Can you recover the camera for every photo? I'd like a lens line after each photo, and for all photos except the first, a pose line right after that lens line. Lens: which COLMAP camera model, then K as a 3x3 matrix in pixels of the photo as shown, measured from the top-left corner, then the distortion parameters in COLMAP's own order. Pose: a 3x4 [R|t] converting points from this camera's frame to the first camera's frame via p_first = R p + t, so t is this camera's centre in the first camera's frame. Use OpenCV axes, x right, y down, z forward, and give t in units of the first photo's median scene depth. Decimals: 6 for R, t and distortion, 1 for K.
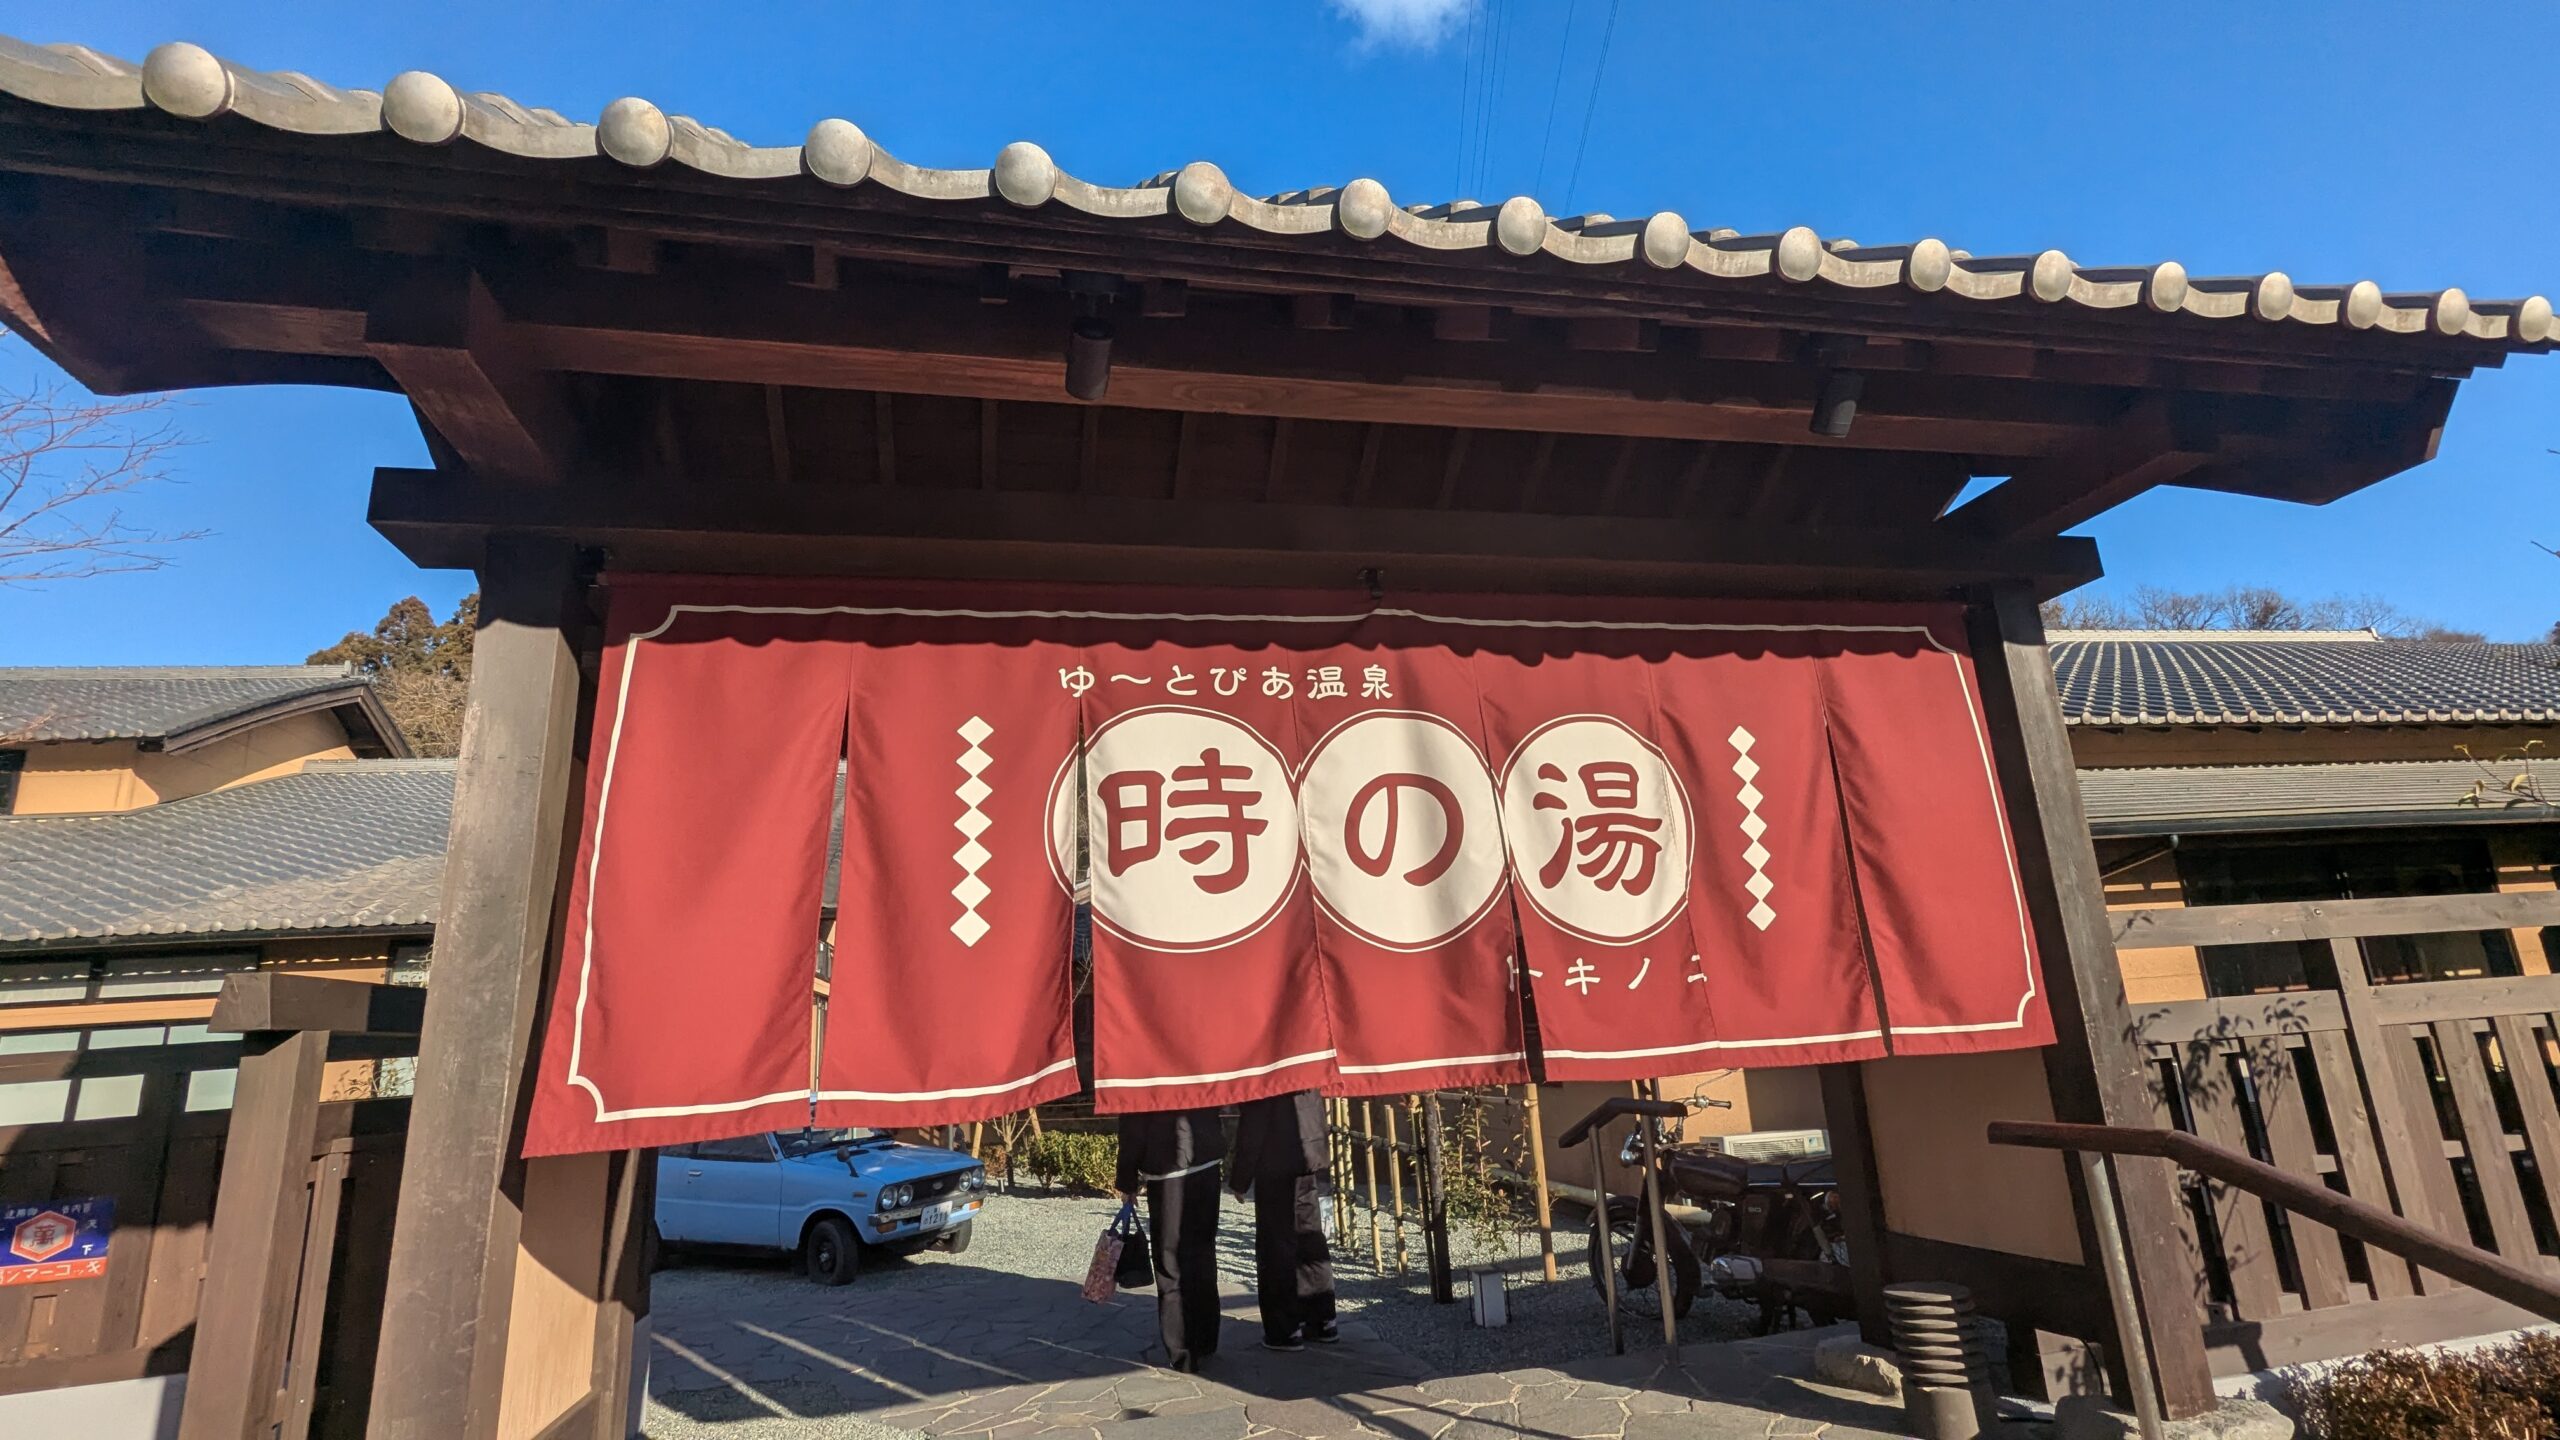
lens RADIAL K [[1224.8, 0, 1285.5], [0, 1224.8, 724.5], [0, 0, 1]] dist [0.010221, -0.000710]
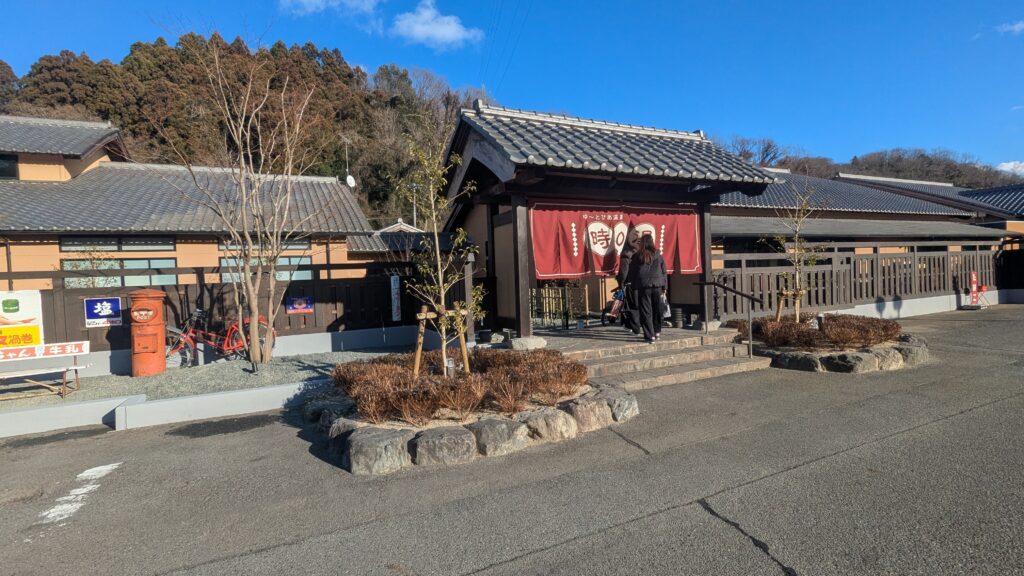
lens RADIAL K [[489.9, 0, 514.4], [0, 489.9, 286.3], [0, 0, 1]] dist [0.010221, -0.000710]
pose [[0.974766, 0.025422, 0.221777, -0.811411], [-0.081257, 0.965745, 0.246443, -0.213738], [-0.207915, -0.258245, 0.943441, -1.125063]]
